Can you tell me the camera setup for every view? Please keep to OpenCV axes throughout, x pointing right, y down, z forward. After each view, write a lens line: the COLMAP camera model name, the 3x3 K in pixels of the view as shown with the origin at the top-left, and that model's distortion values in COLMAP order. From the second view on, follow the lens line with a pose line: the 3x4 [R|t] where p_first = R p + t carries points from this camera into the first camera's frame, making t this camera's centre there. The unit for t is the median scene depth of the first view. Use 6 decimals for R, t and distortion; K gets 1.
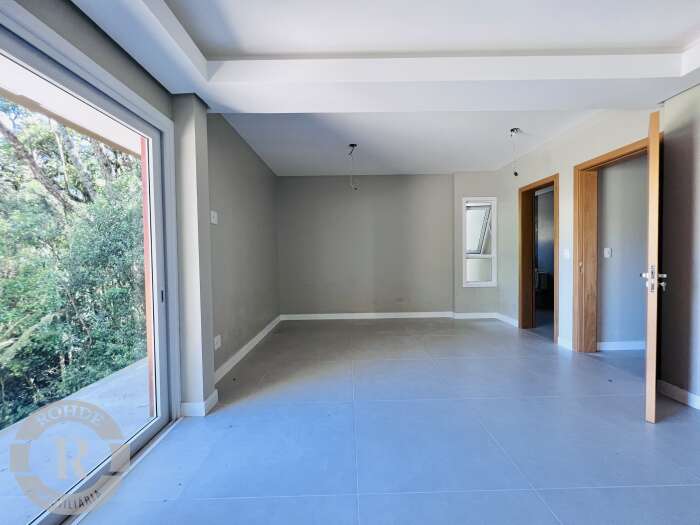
lens RADIAL K [[282.6, 0, 350.3], [0, 282.6, 262.3], [0, 0, 1]] dist [-0.001330, 0.000030]
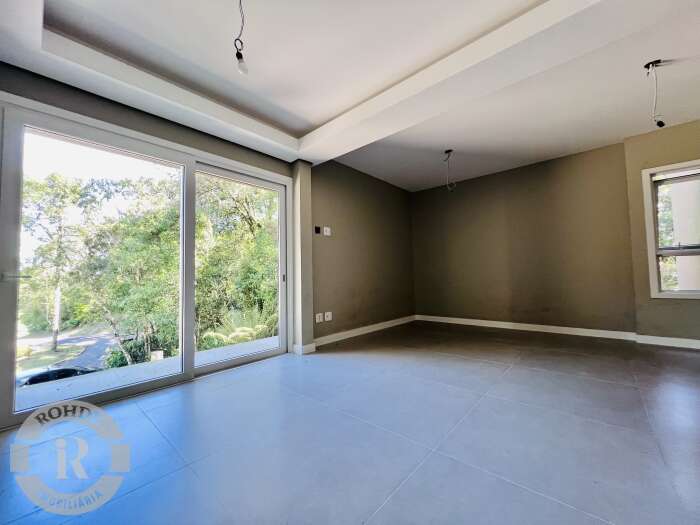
lens RADIAL K [[280.9, 0, 350.6], [0, 280.9, 262.9], [0, 0, 1]] dist [-0.000093, 0.000637]
pose [[0.738856, -0.033324, -0.673039, 0.456250], [-0.008604, 0.998229, -0.058870, 0.071004], [0.673808, 0.049288, 0.737260, -0.002401]]
